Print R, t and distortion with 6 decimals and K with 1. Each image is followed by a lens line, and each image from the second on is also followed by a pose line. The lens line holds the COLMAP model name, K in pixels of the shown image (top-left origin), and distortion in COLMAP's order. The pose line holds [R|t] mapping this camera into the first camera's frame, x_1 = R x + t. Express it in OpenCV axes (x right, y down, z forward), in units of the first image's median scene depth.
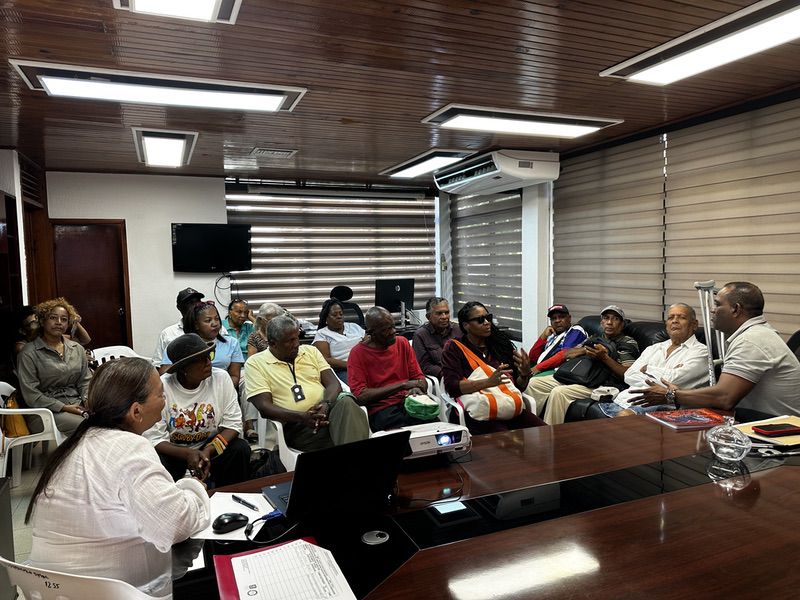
lens RADIAL K [[564.1, 0, 395.8], [0, 564.1, 300.3], [0, 0, 1]] dist [0.045617, -0.049104]
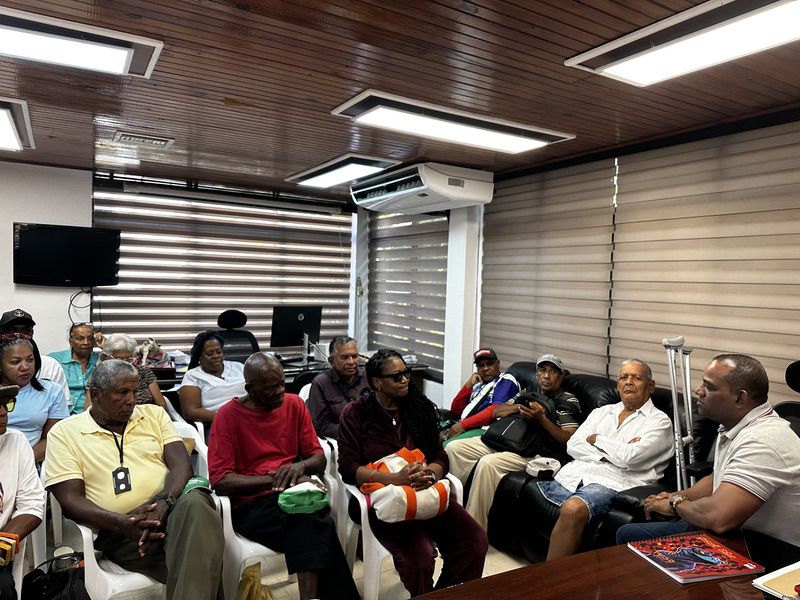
lens RADIAL K [[564.1, 0, 393.6], [0, 564.1, 292.4], [0, 0, 1]] dist [0.045617, -0.049104]
pose [[0.989392, 0.051157, 0.135963, 0.028209], [-0.045022, 0.997841, -0.047817, -0.028374], [-0.138116, 0.041188, 0.989559, 0.176833]]
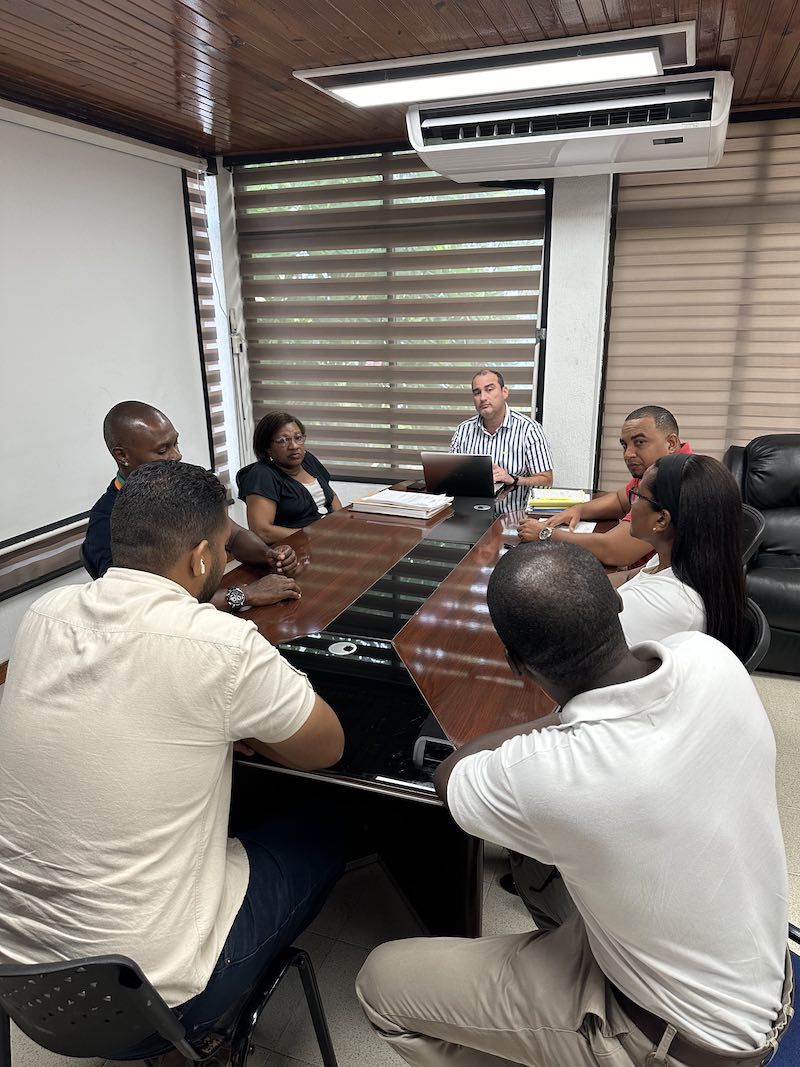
lens RADIAL K [[752.3, 0, 402.4], [0, 752.3, 525.2], [0, 0, 1]] dist [0.045617, -0.049104]
pose [[0.655299, -0.195544, 0.729620, -0.451164], [0.050393, 0.975077, 0.216069, -0.066271], [-0.753687, -0.104822, 0.648821, 0.759911]]
